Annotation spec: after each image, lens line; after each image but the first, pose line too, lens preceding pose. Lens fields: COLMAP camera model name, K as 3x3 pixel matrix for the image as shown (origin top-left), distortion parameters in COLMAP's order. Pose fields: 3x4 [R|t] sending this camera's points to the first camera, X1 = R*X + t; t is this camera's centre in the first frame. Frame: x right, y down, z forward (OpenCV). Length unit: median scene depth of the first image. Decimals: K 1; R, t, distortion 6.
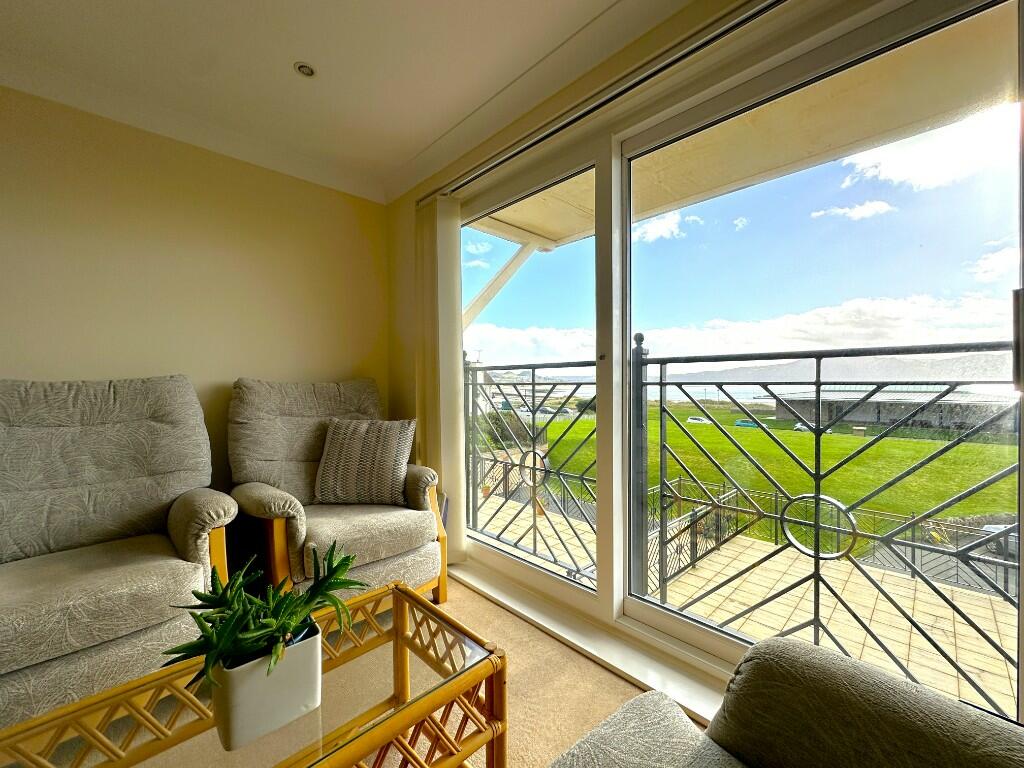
lens RADIAL K [[411.8, 0, 509.5], [0, 411.8, 386.7], [0, 0, 1]] dist [0.001776, 0.000157]
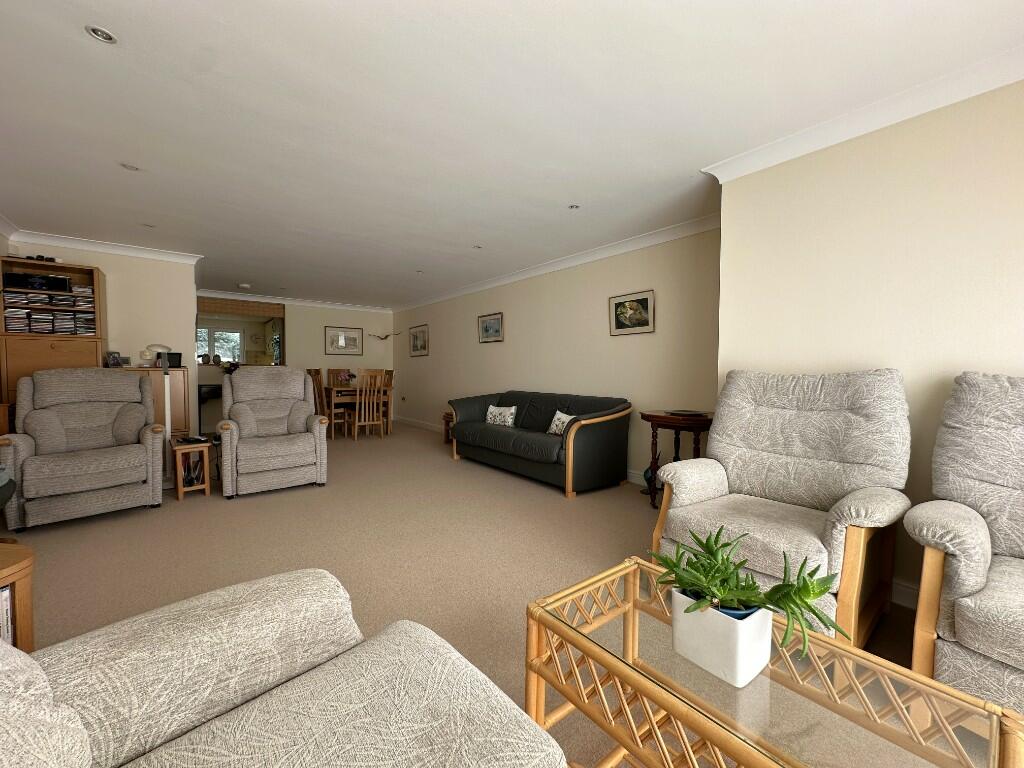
lens RADIAL K [[411.8, 0, 509.8], [0, 411.8, 386.5], [0, 0, 1]] dist [0.001776, 0.000157]
pose [[-0.100611, 0.035586, -0.994289, 0.289456], [-0.026351, 0.998914, 0.038418, -0.000302], [0.994577, 0.030065, -0.099564, 0.252969]]
